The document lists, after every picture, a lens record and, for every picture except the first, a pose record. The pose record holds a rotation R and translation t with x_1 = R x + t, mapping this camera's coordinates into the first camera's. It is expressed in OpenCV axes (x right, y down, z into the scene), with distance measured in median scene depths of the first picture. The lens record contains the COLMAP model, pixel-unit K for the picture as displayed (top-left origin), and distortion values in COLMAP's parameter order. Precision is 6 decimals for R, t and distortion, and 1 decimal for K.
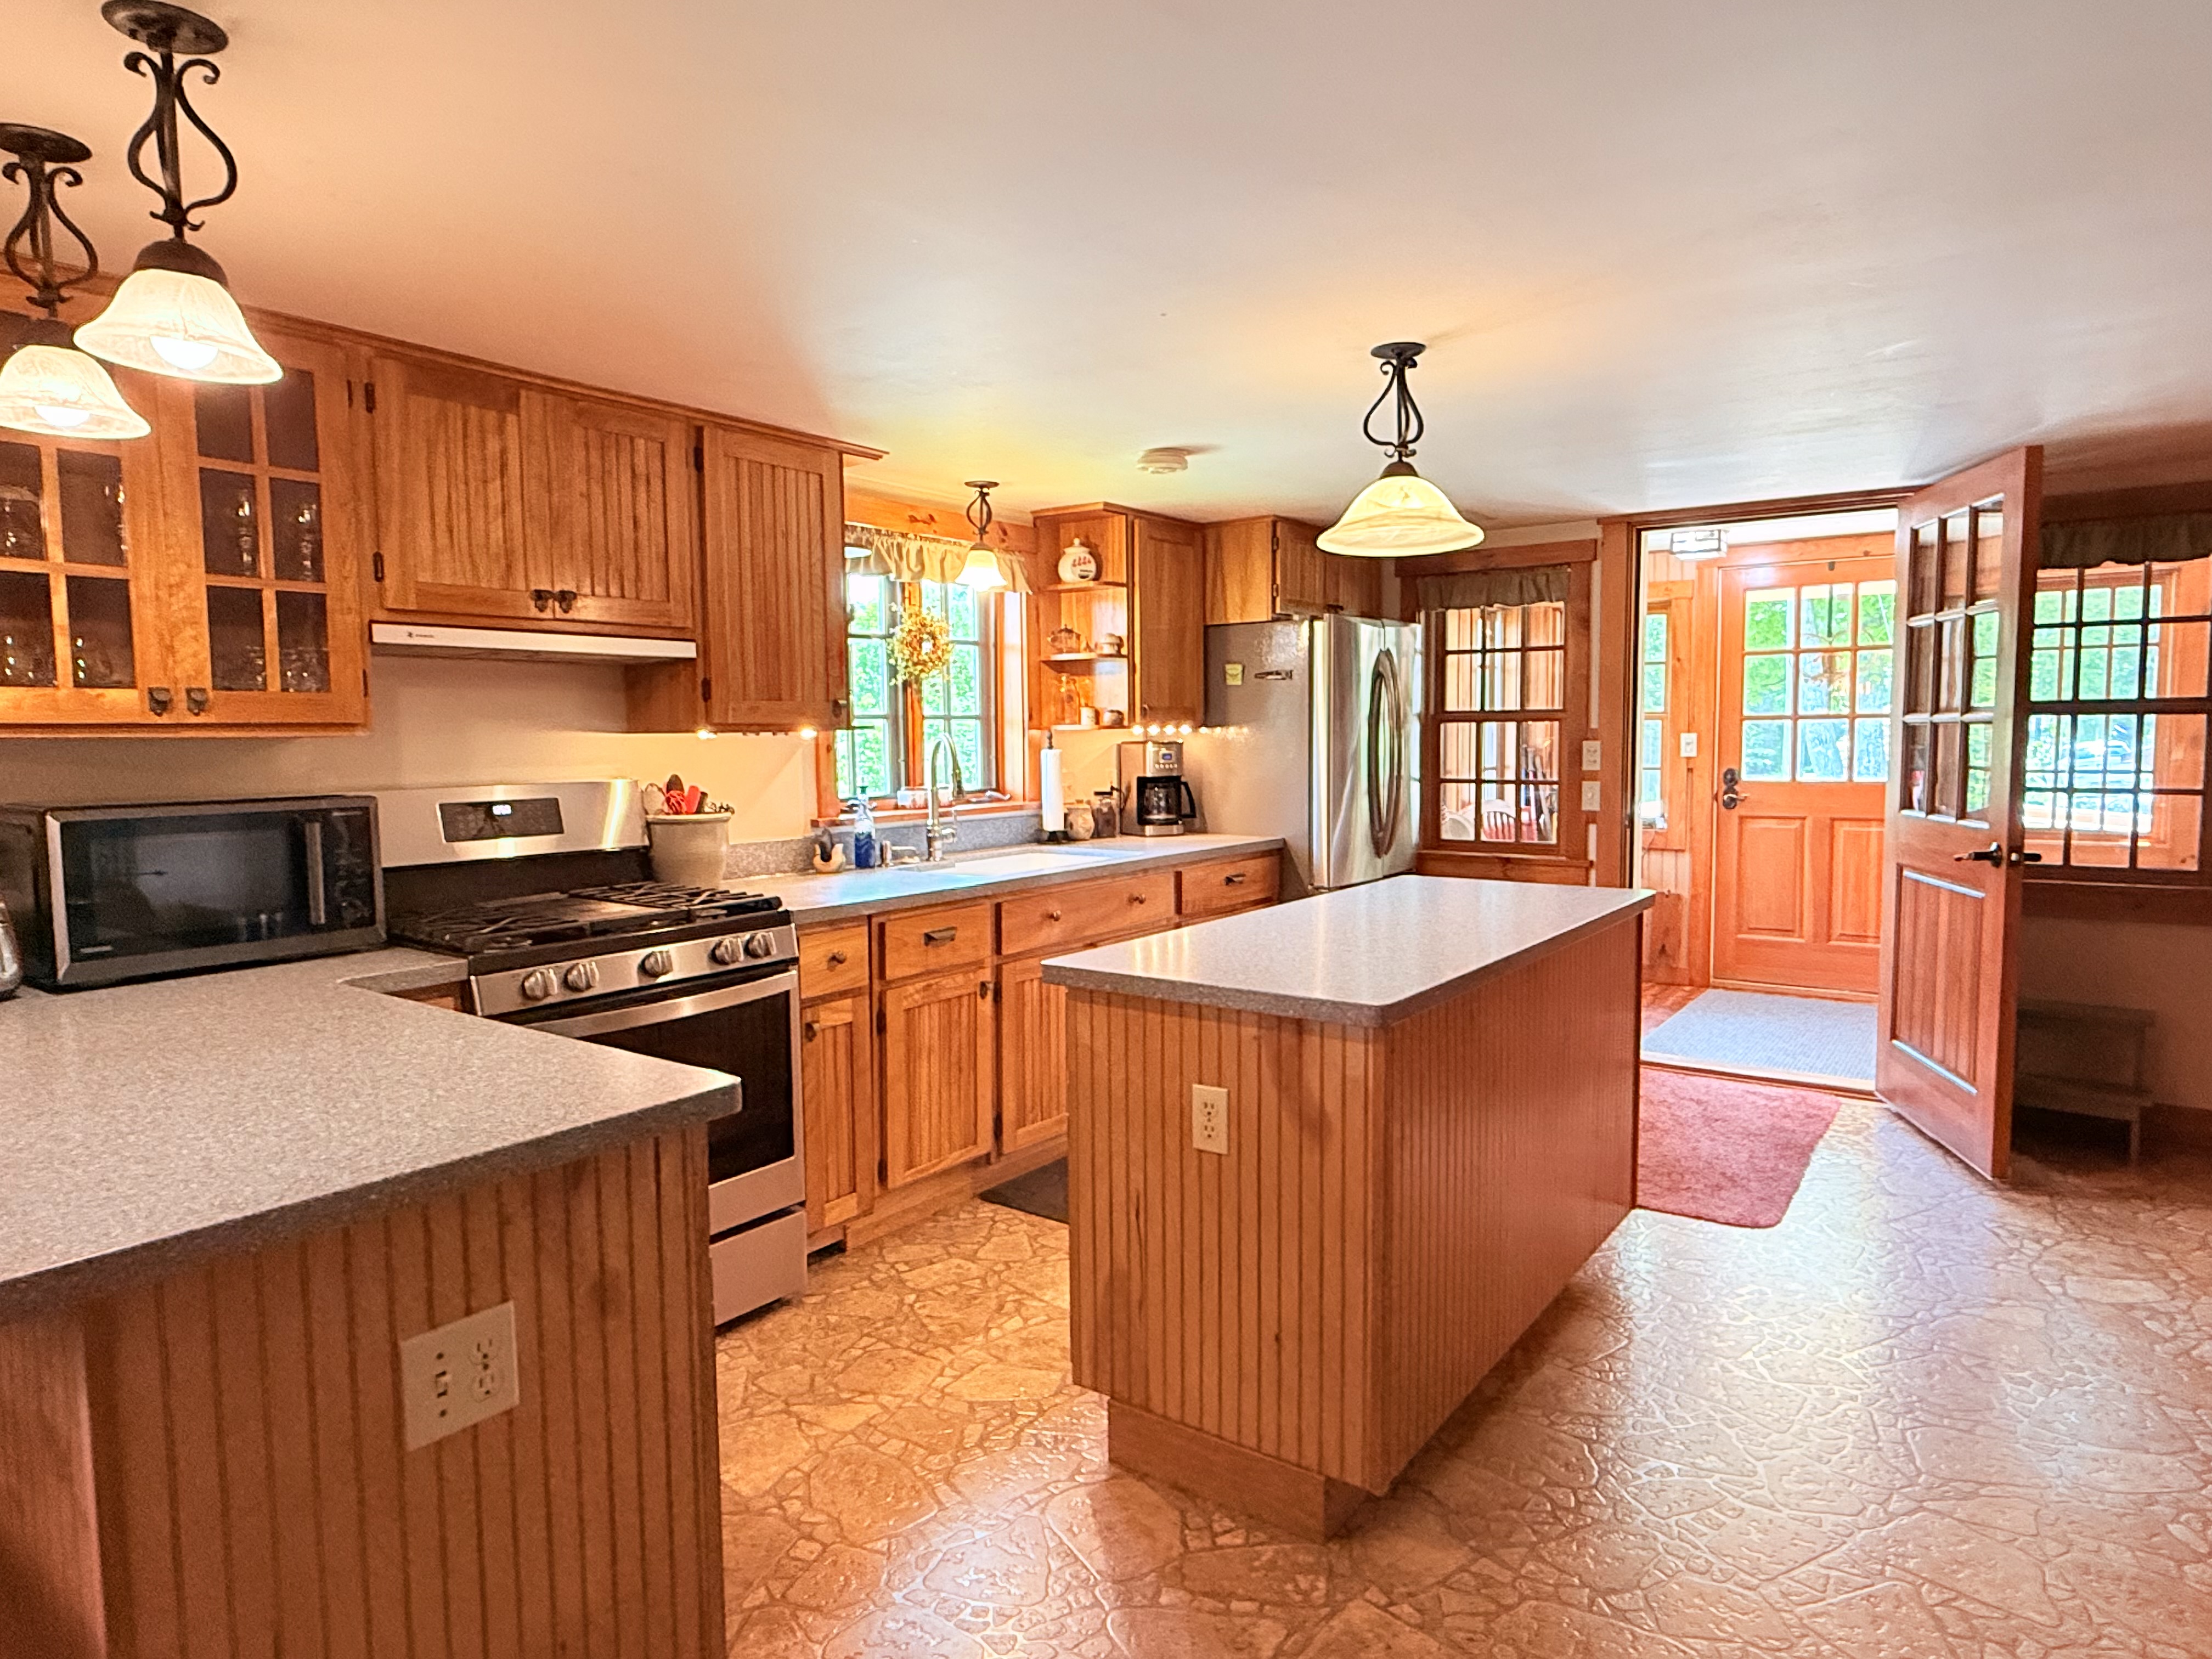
lens RADIAL K [[1303.5, 0, 1098.3], [0, 1303.5, 827.9], [0, 0, 1]] dist [-0.002807, 0.000778]
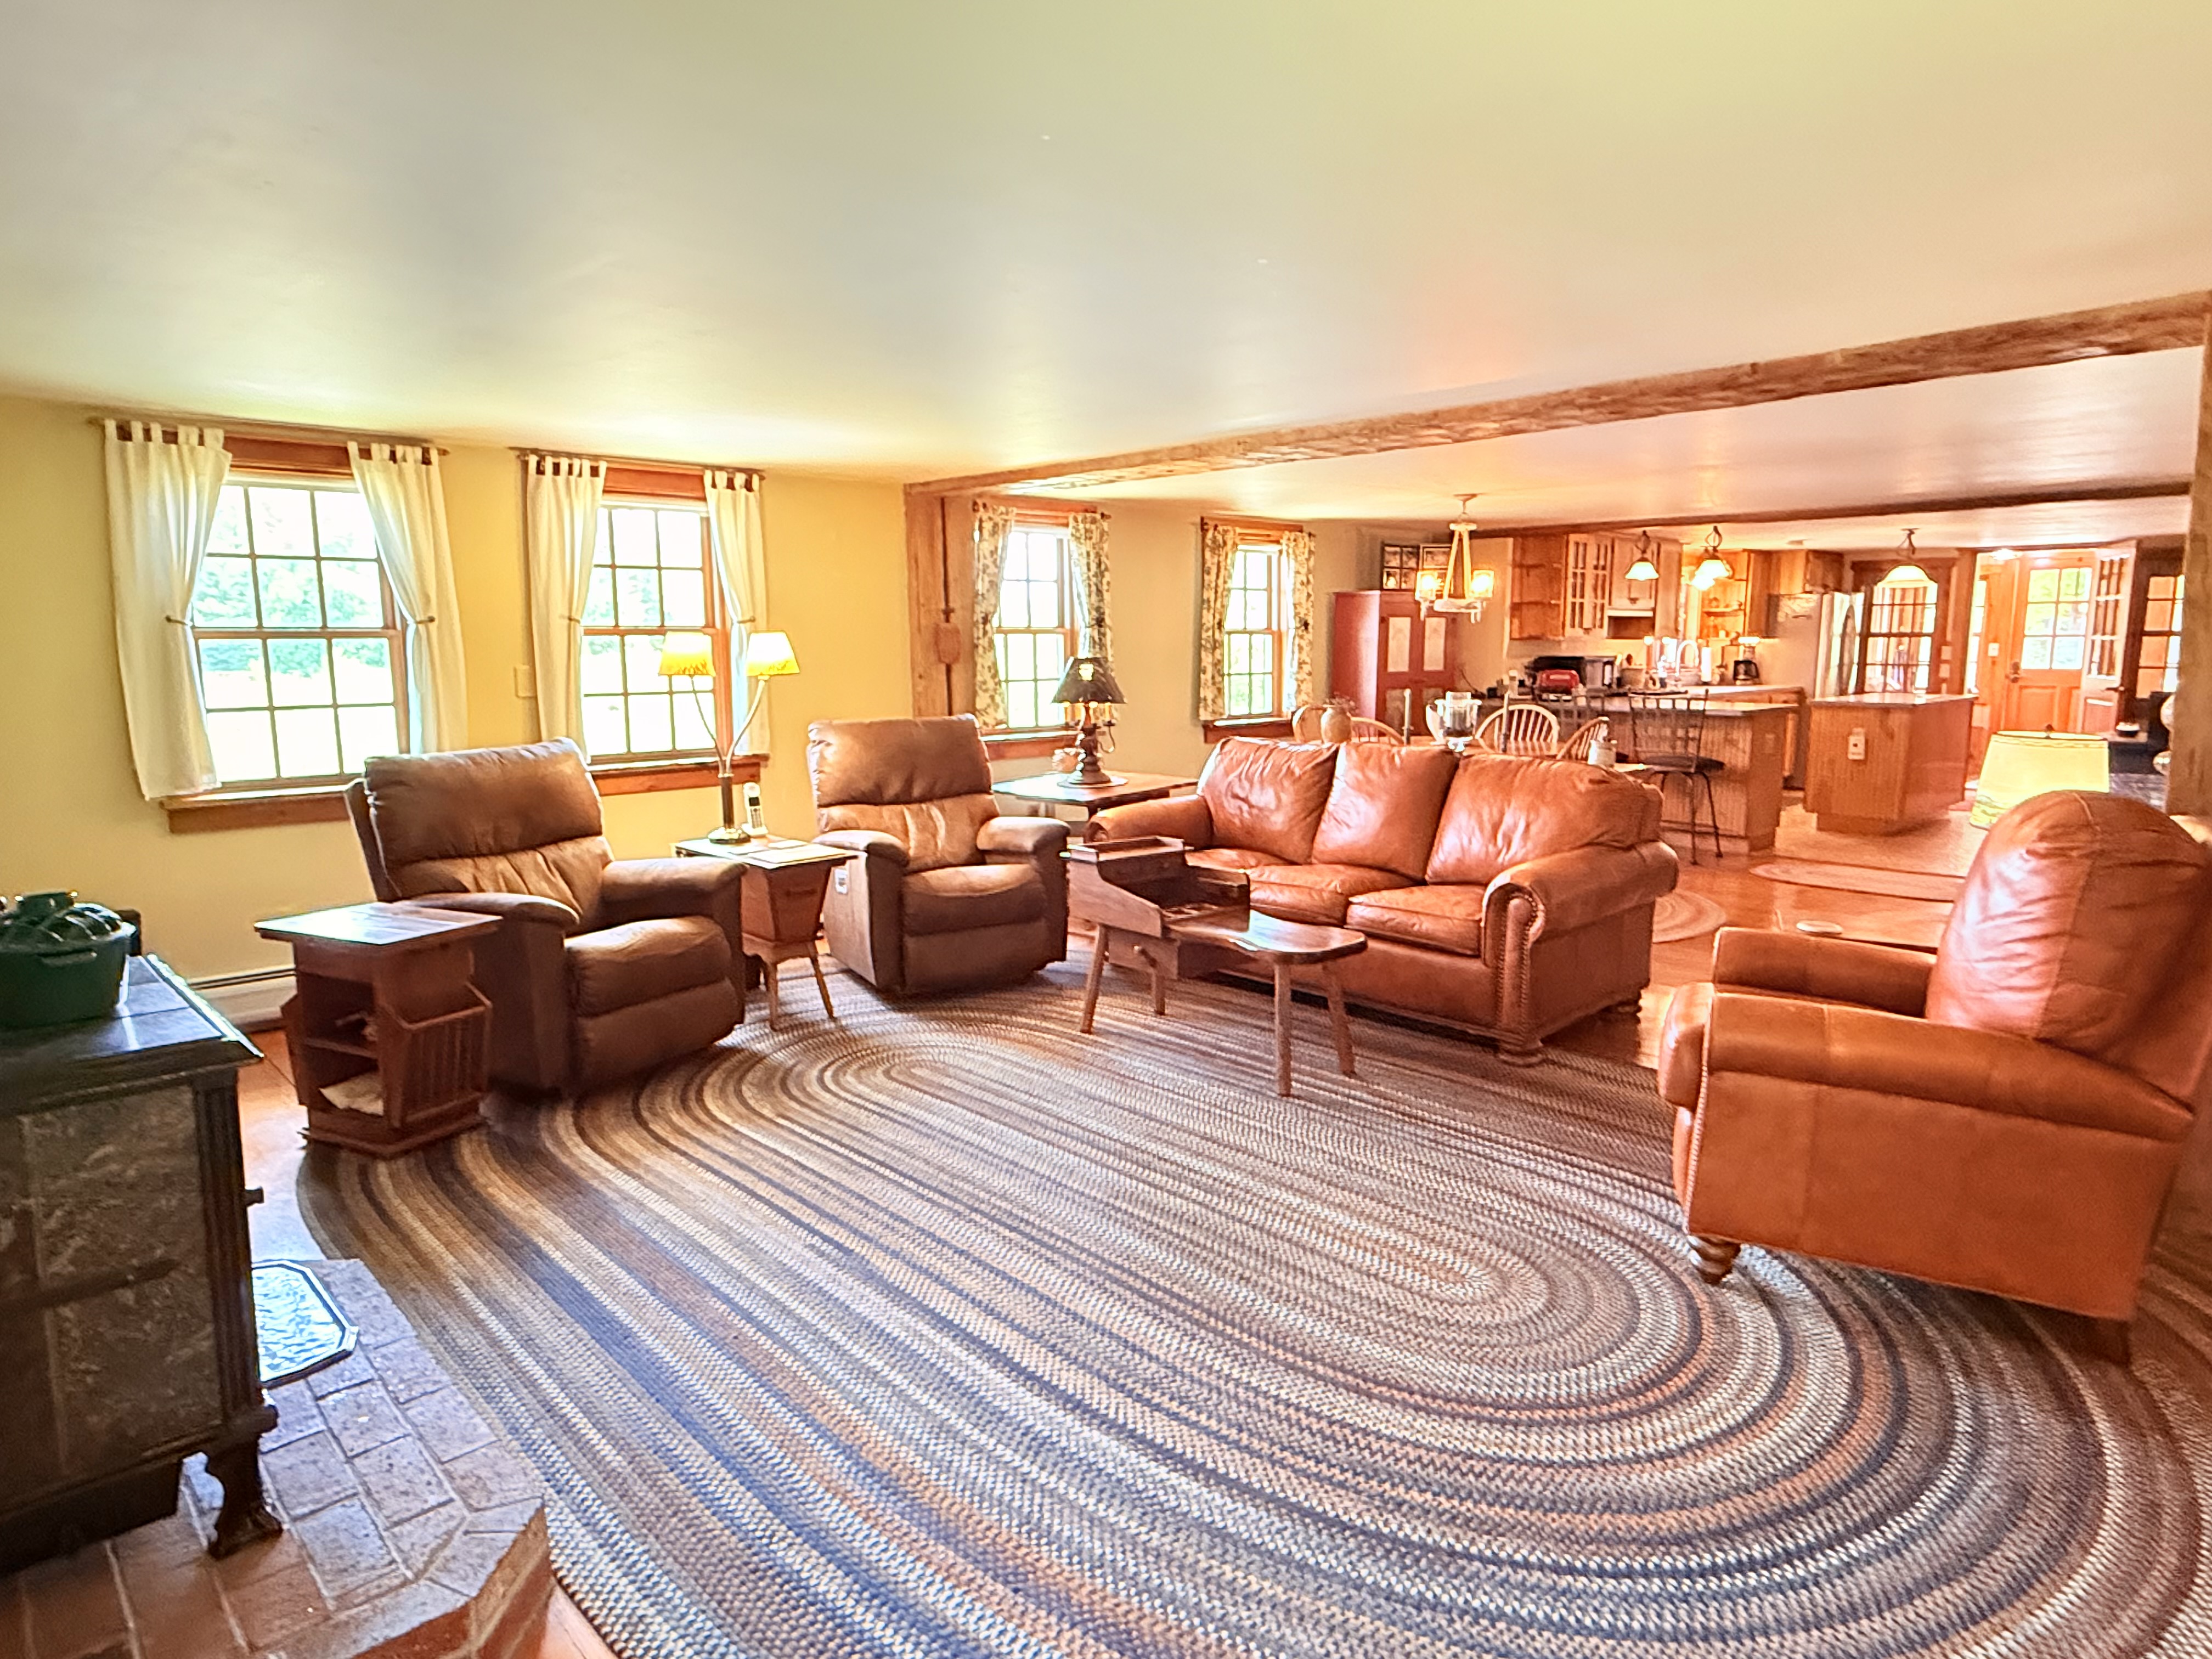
lens RADIAL K [[1303.5, 0, 1098.3], [0, 1303.5, 827.9], [0, 0, 1]] dist [-0.002807, 0.000778]
pose [[0.985043, 0.031626, -0.169384, -0.688401], [-0.020003, 0.997354, 0.069890, 0.120947], [0.171146, -0.065457, 0.983069, -1.515080]]
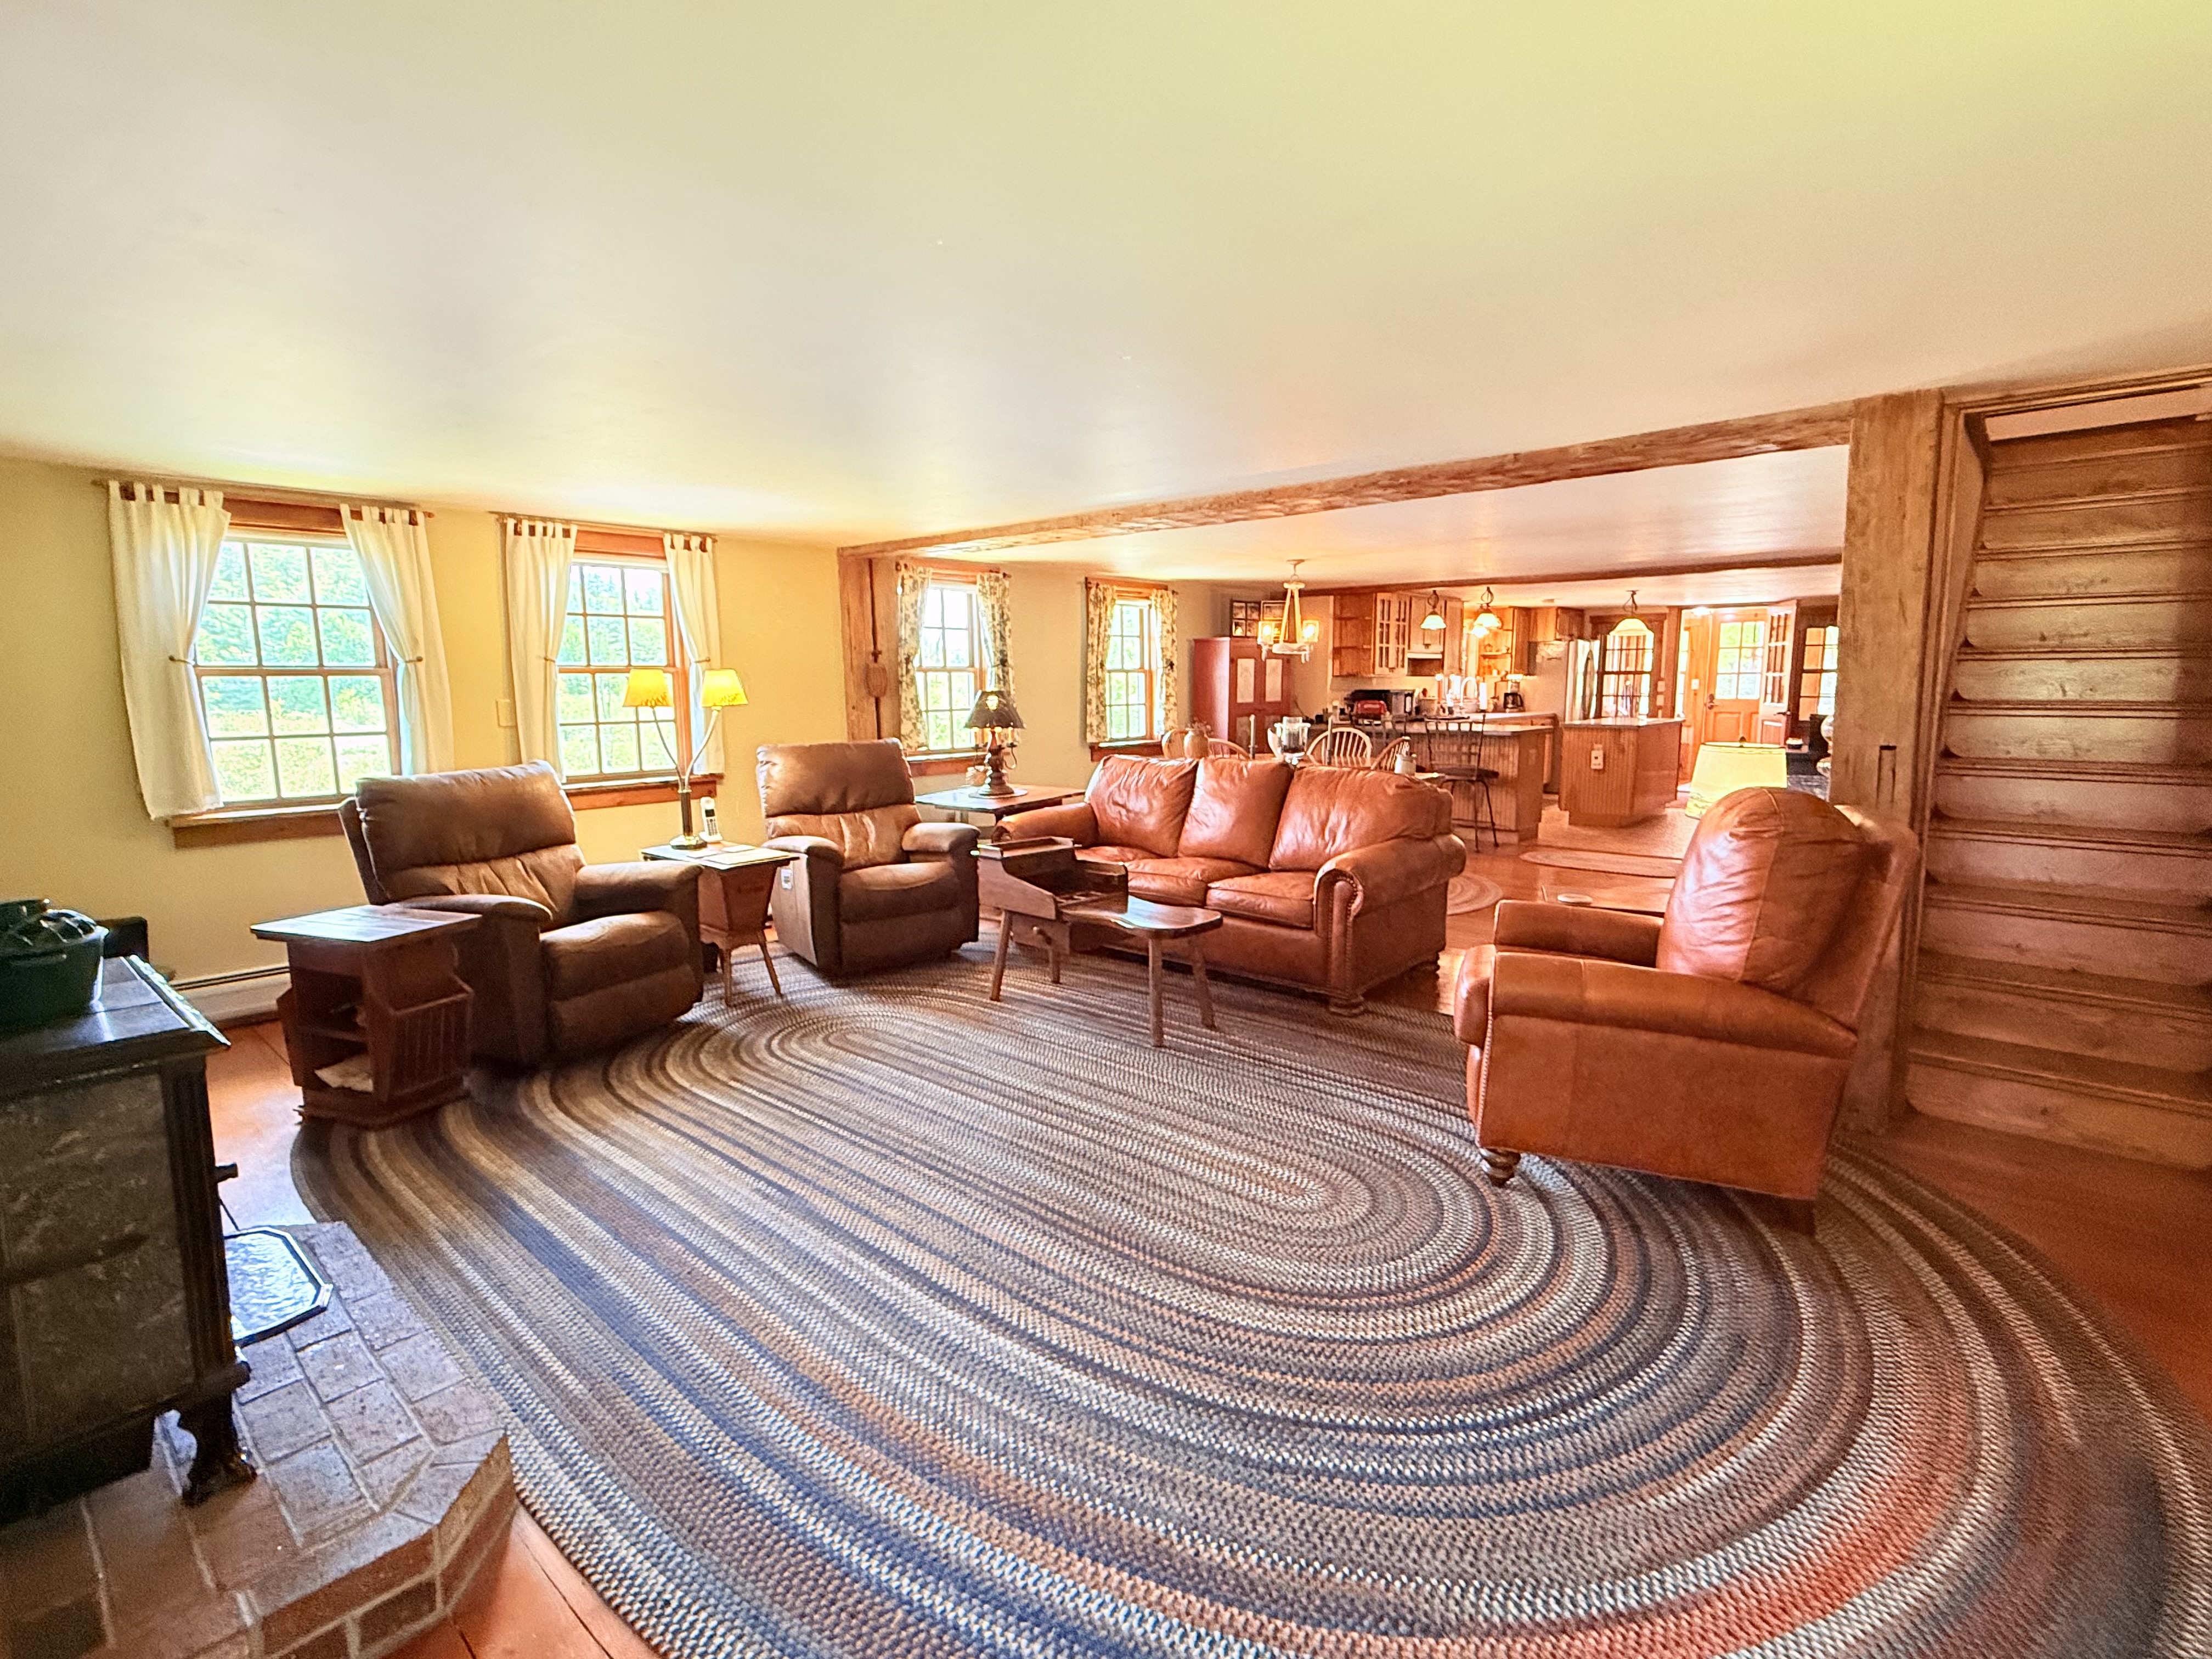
lens RADIAL K [[1055.5, 0, 1107.6], [0, 1055.5, 822.7], [0, 0, 1]] dist [-0.003108, 0.000227]
pose [[0.996898, 0.014603, -0.077337, -0.685186], [-0.010035, 0.998200, 0.059125, 0.124700], [0.078061, -0.058165, 0.995250, -1.499287]]
